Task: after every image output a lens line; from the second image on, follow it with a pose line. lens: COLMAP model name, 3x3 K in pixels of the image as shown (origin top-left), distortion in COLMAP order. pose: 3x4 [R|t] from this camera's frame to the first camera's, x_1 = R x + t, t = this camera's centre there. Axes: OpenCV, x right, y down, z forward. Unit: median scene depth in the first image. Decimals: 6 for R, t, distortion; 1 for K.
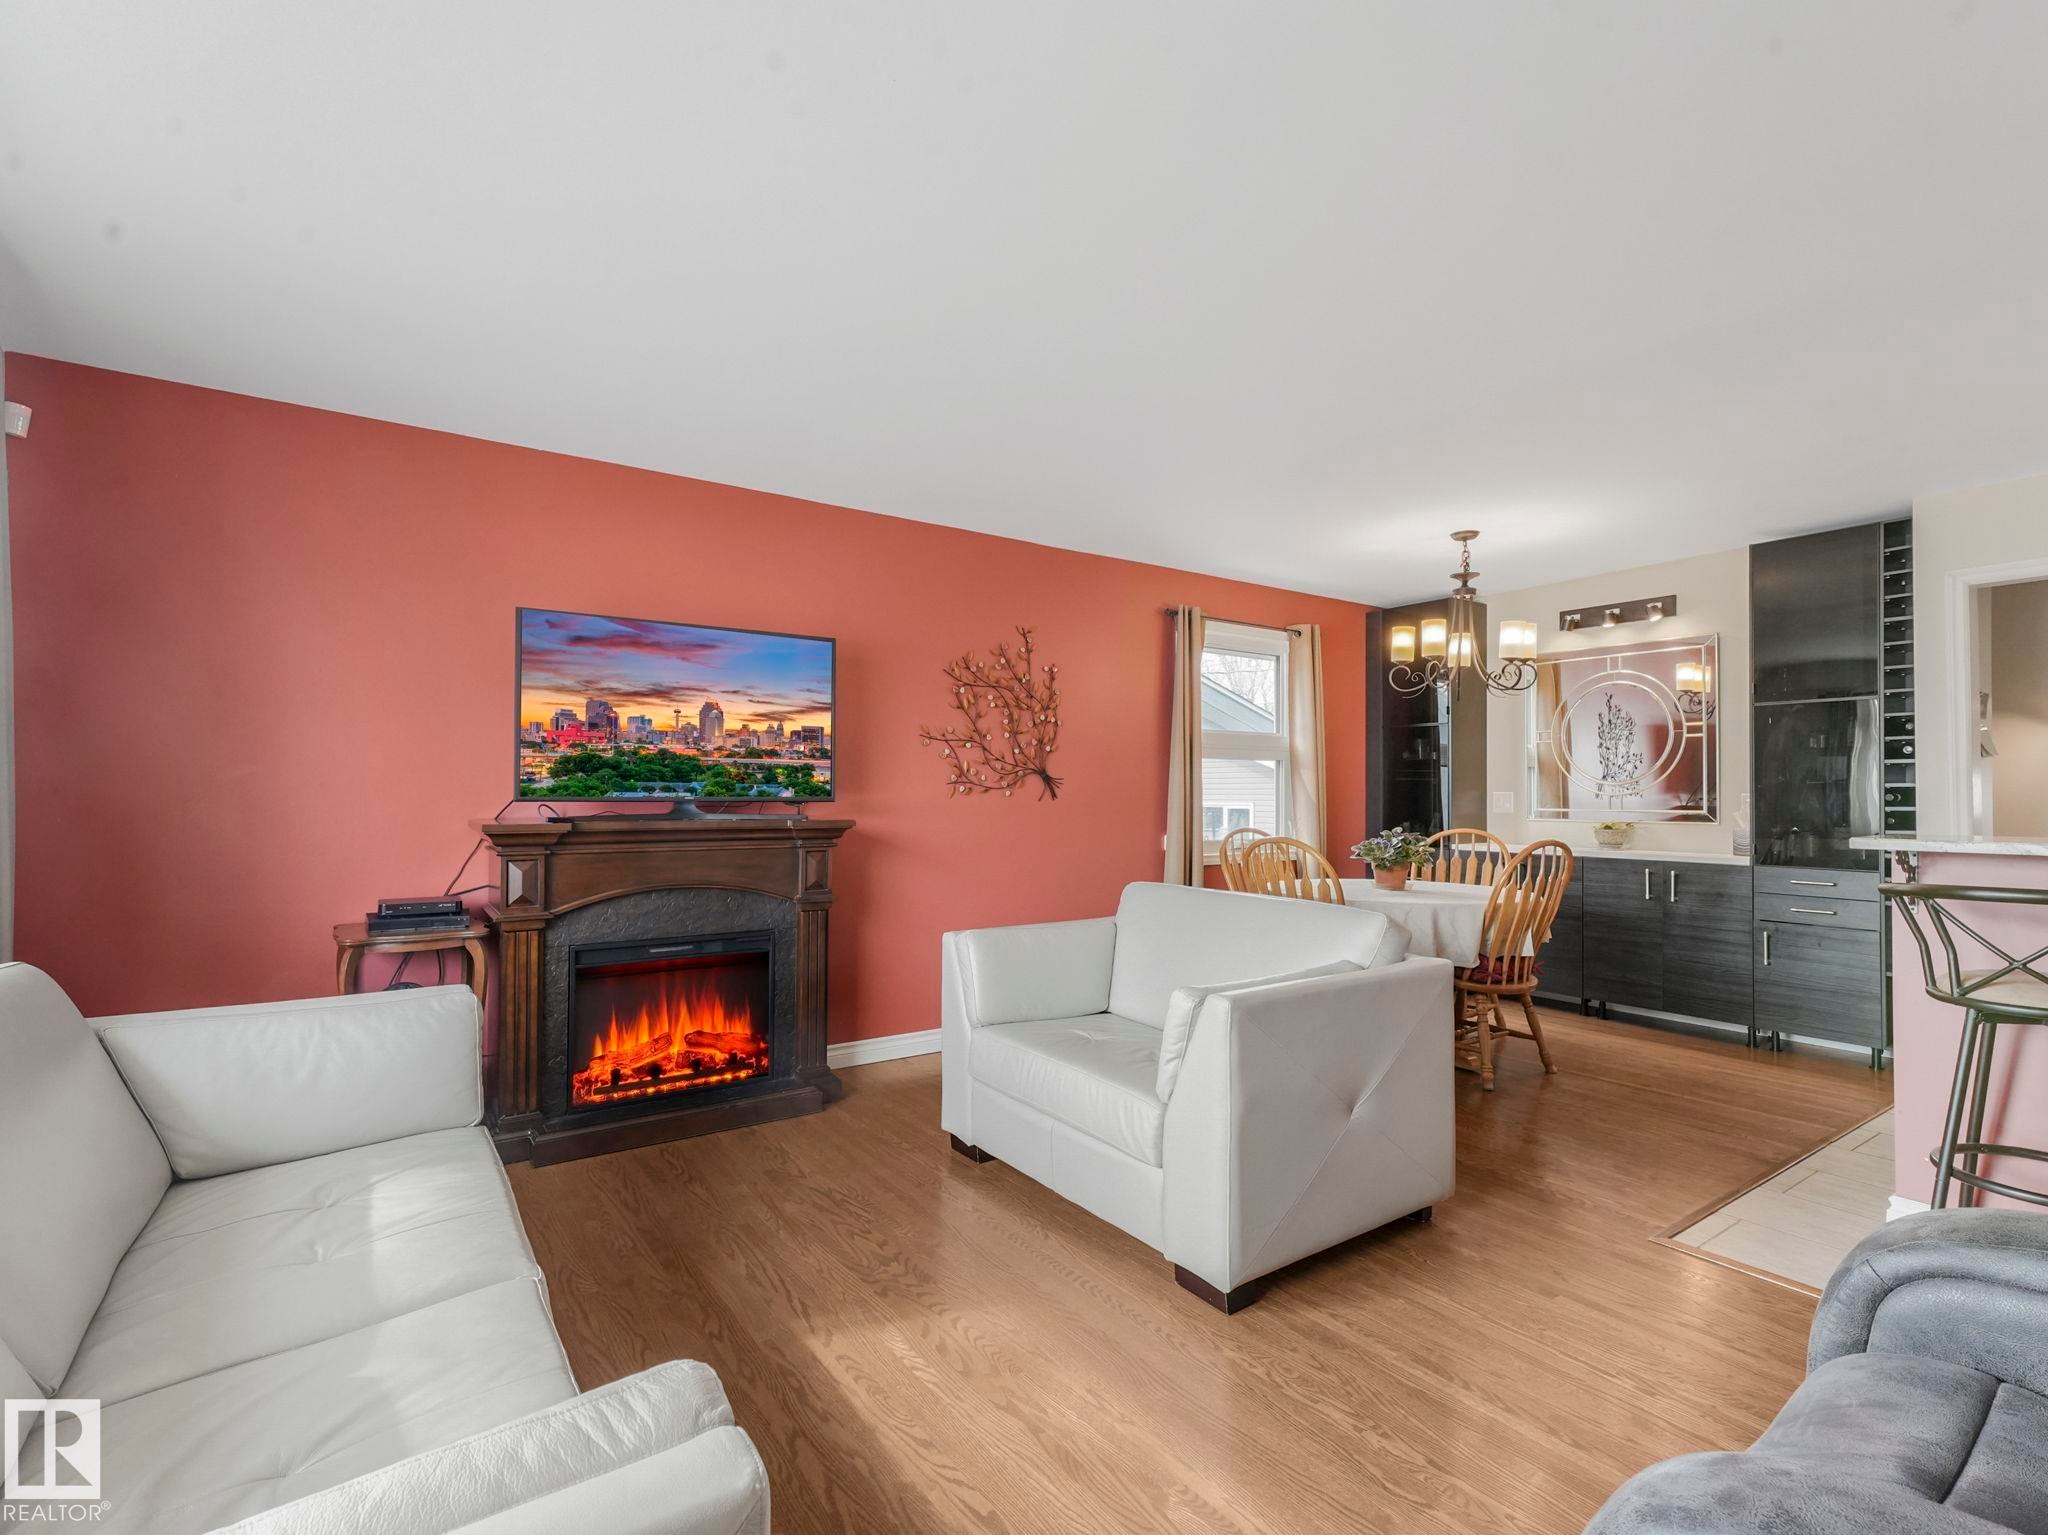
lens RADIAL K [[940.2, 0, 1027.5], [0, 940.2, 776.7], [0, 0, 1]] dist [-0.001135, 0.001682]
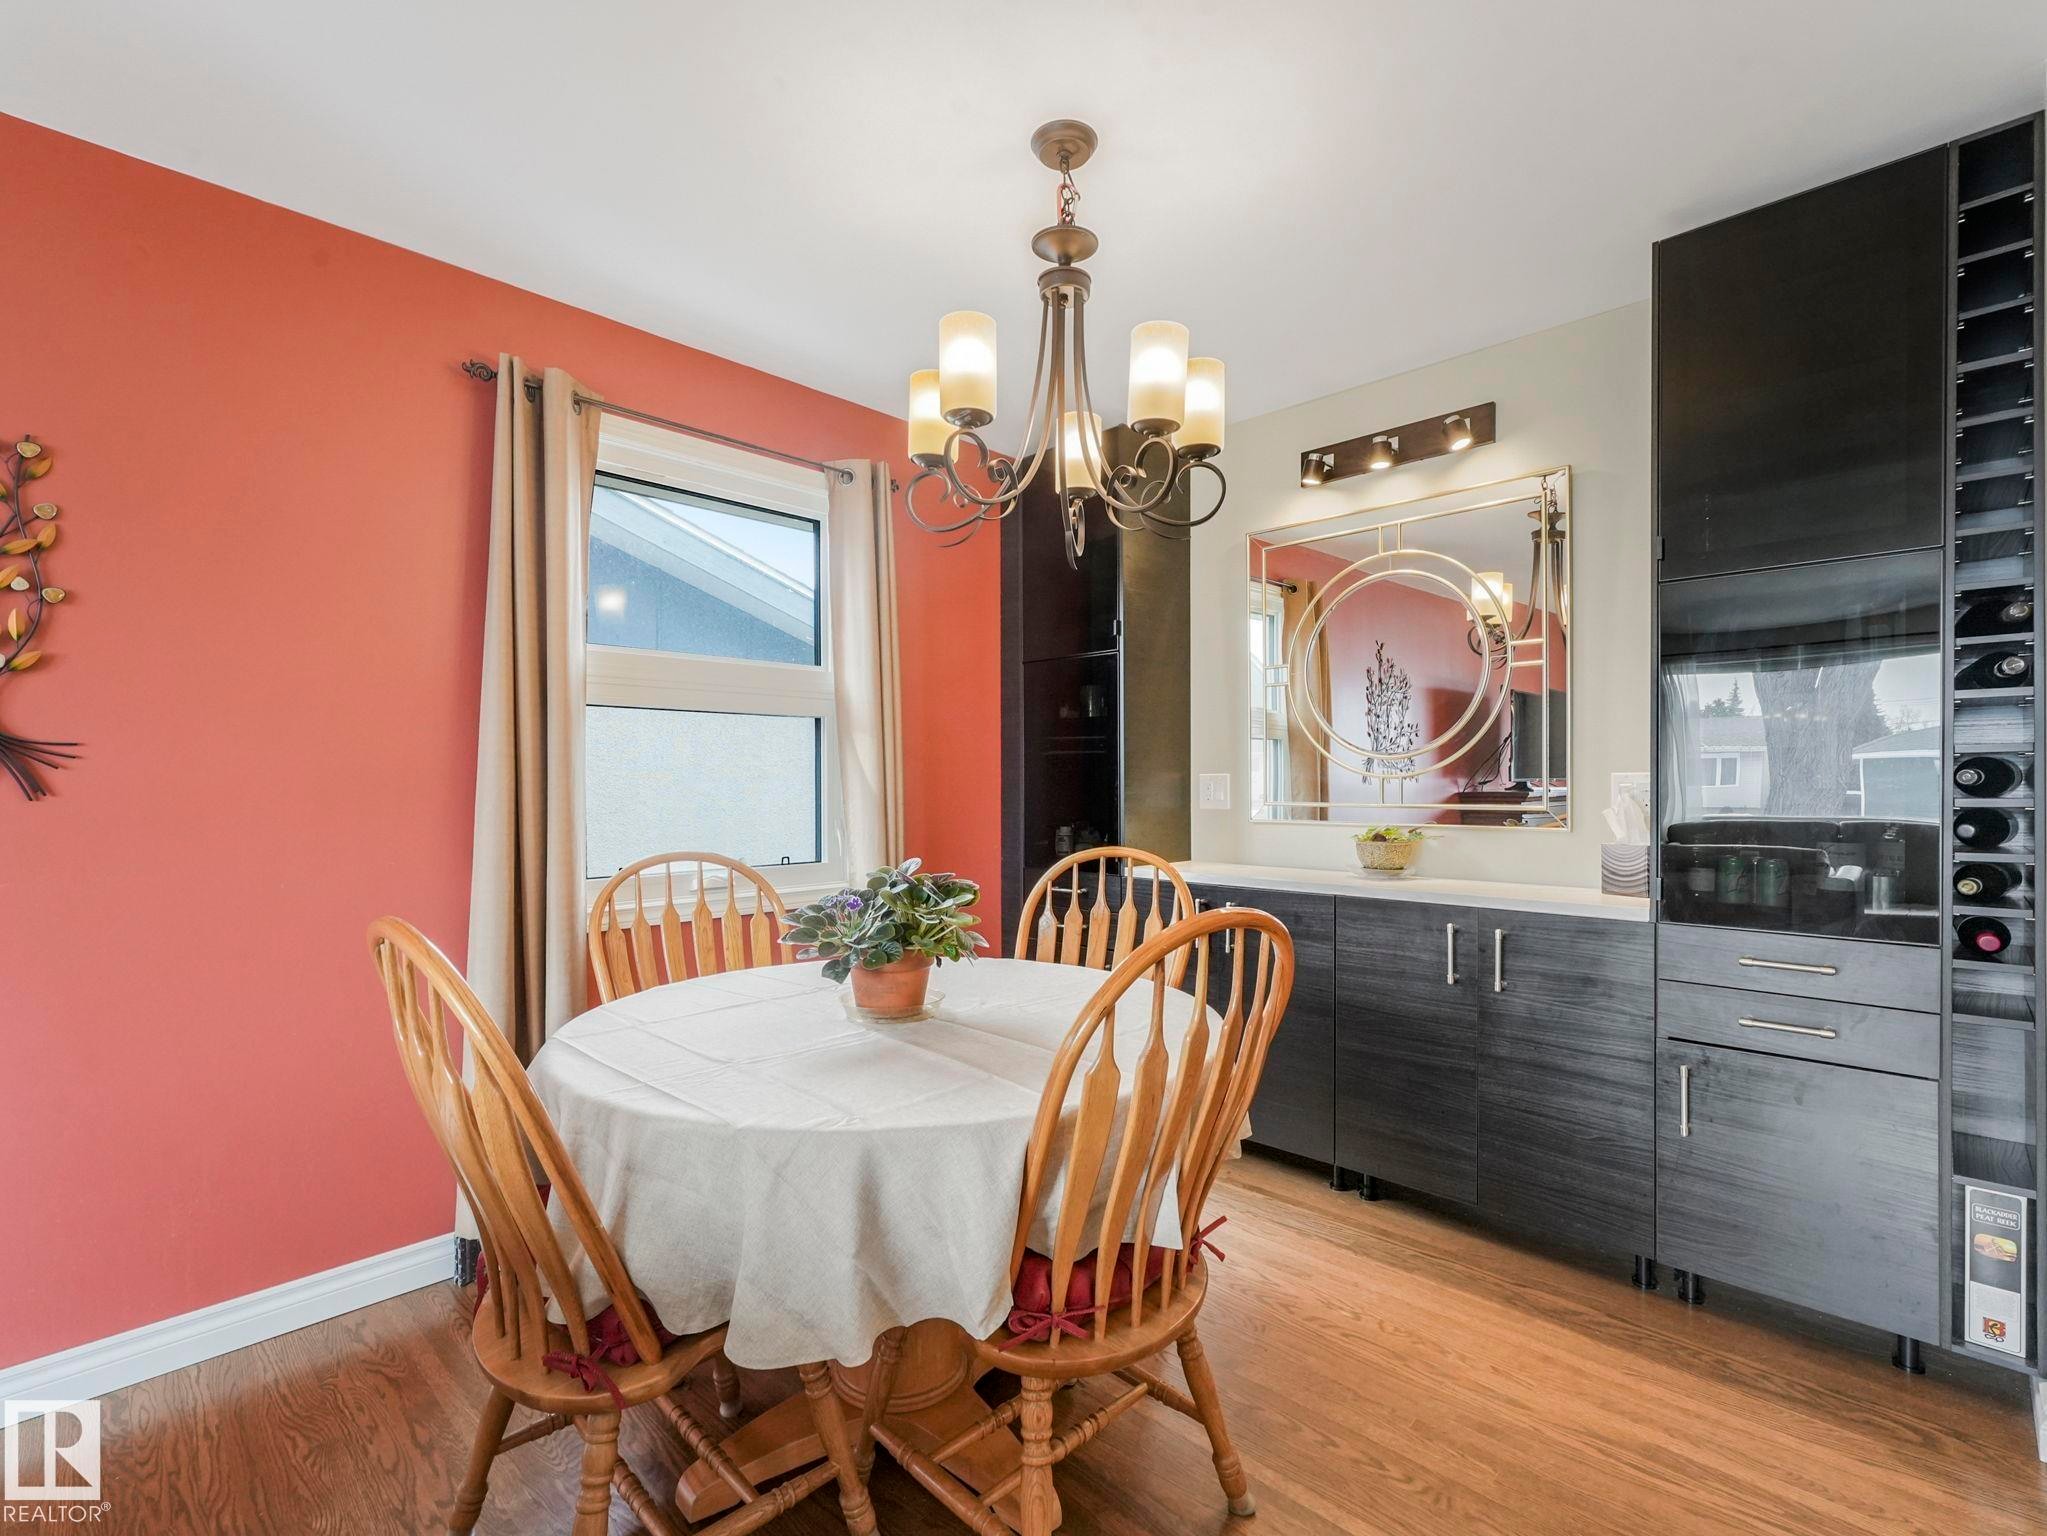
lens RADIAL K [[939.7, 0, 1025.4], [0, 939.7, 784.9], [0, 0, 1]] dist [-0.001135, 0.001682]
pose [[0.981107, -0.008551, 0.193276, 0.359970], [0.004704, 0.999782, 0.020351, 0.013571], [-0.193408, -0.019057, 0.980933, 0.584497]]
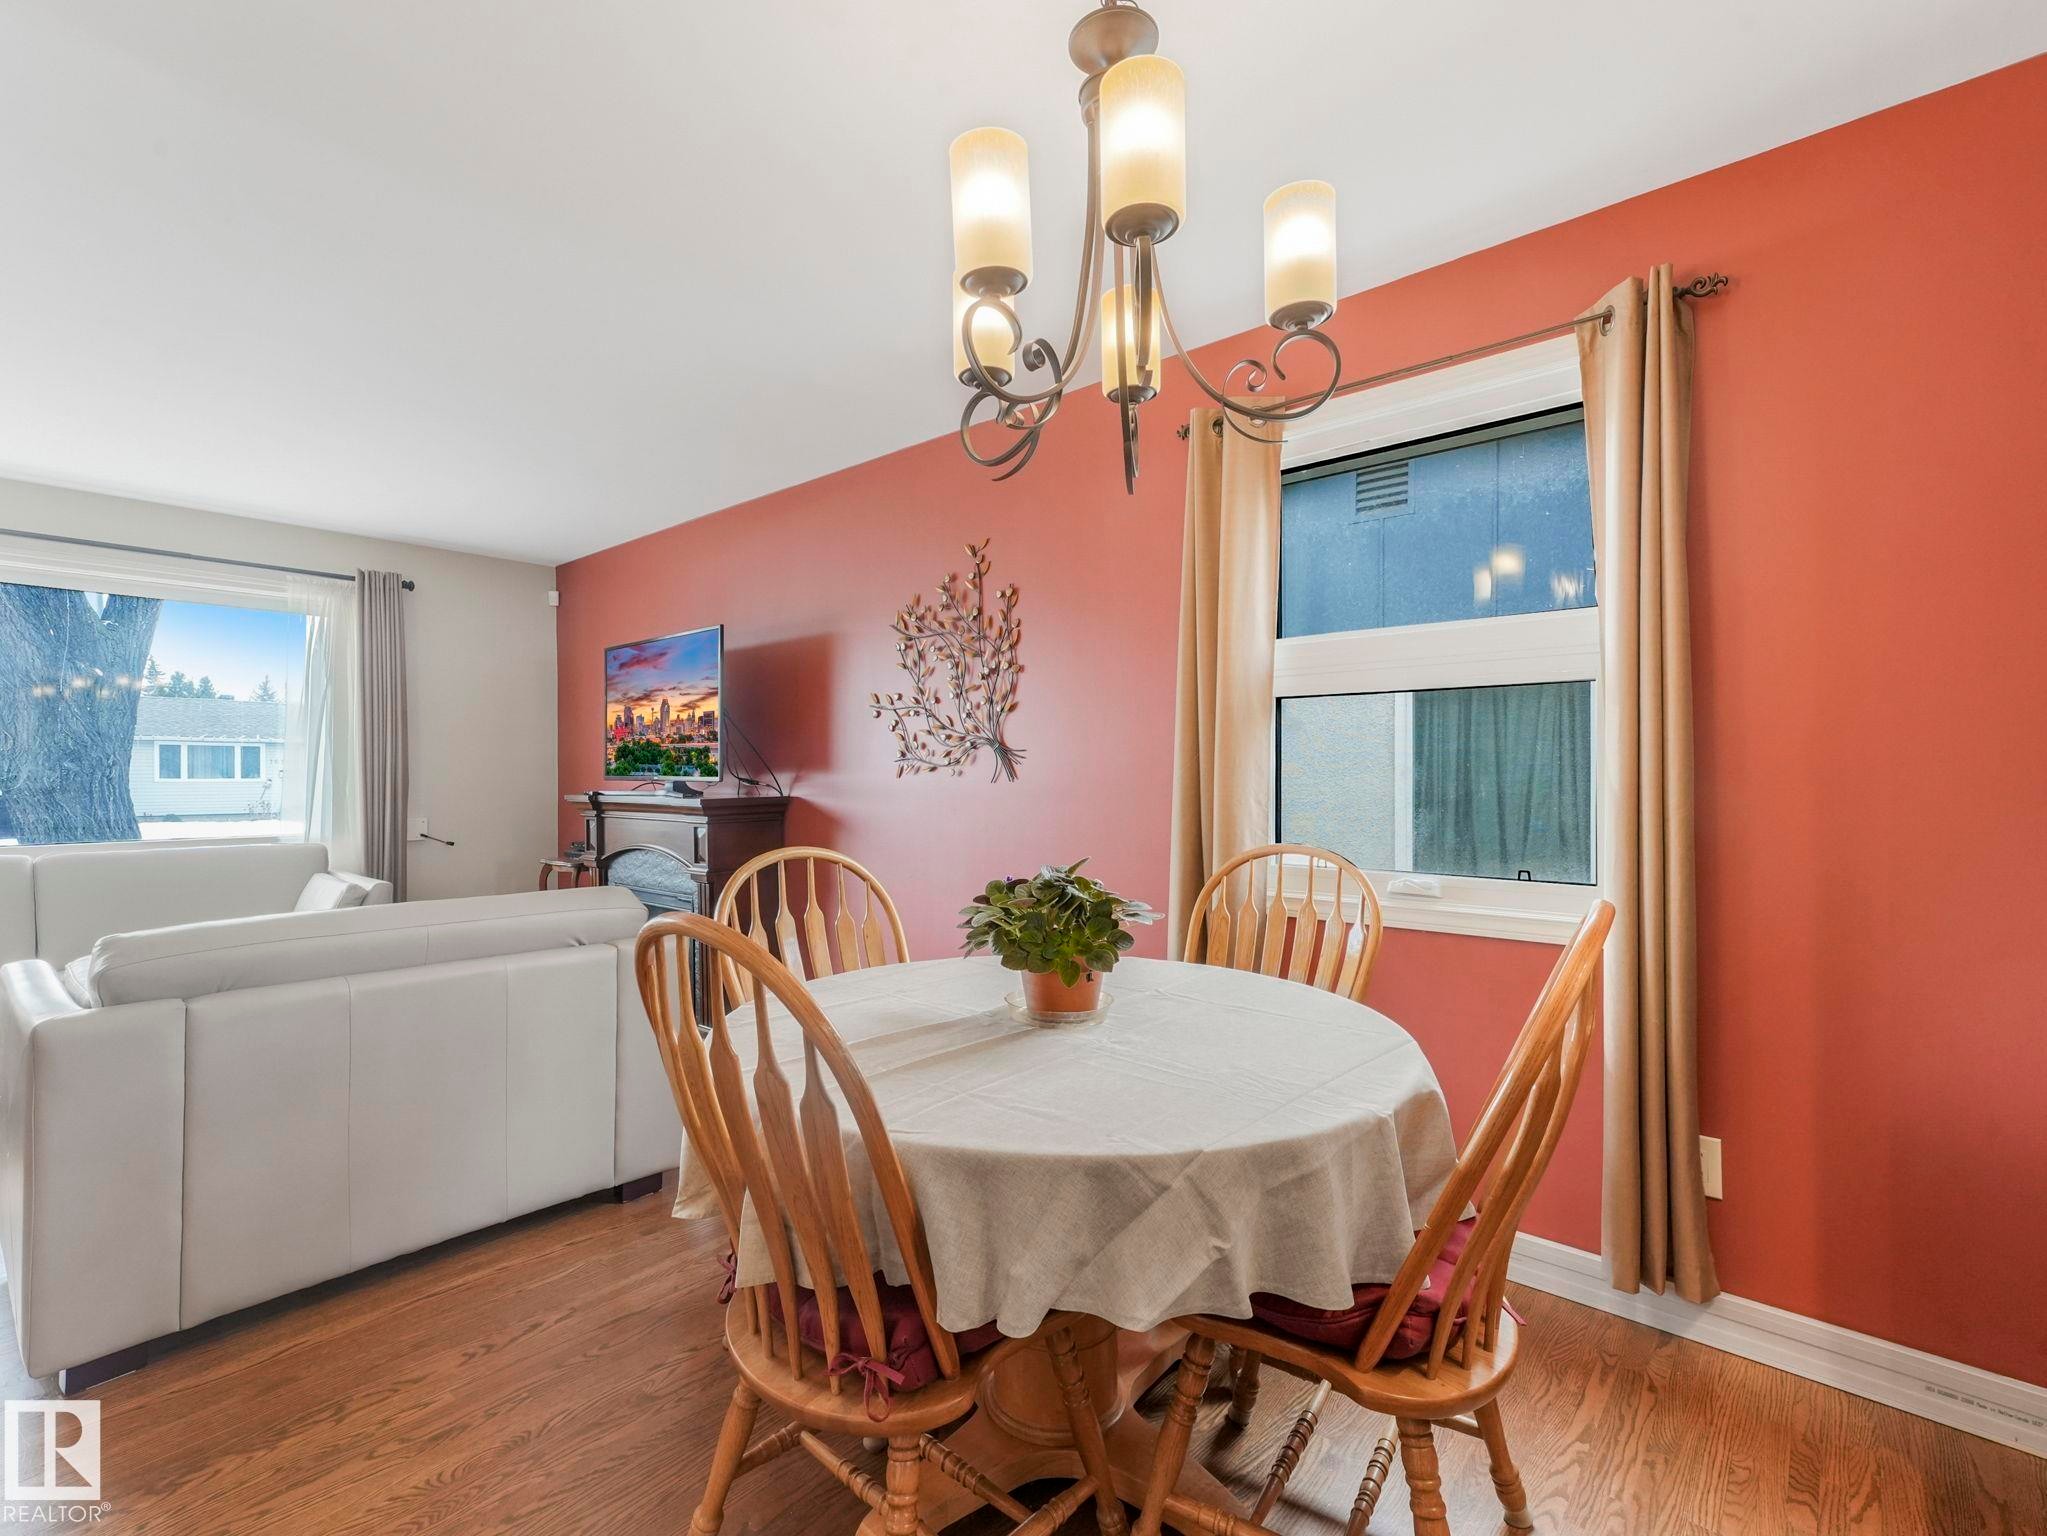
lens RADIAL K [[939.7, 0, 1034.1], [0, 939.7, 766.7], [0, 0, 1]] dist [-0.001135, 0.001682]
pose [[0.246067, -0.011557, -0.969184, 0.736111], [0.018194, 0.999808, -0.007303, 0.020224], [0.969082, -0.015836, 0.246230, 0.889325]]
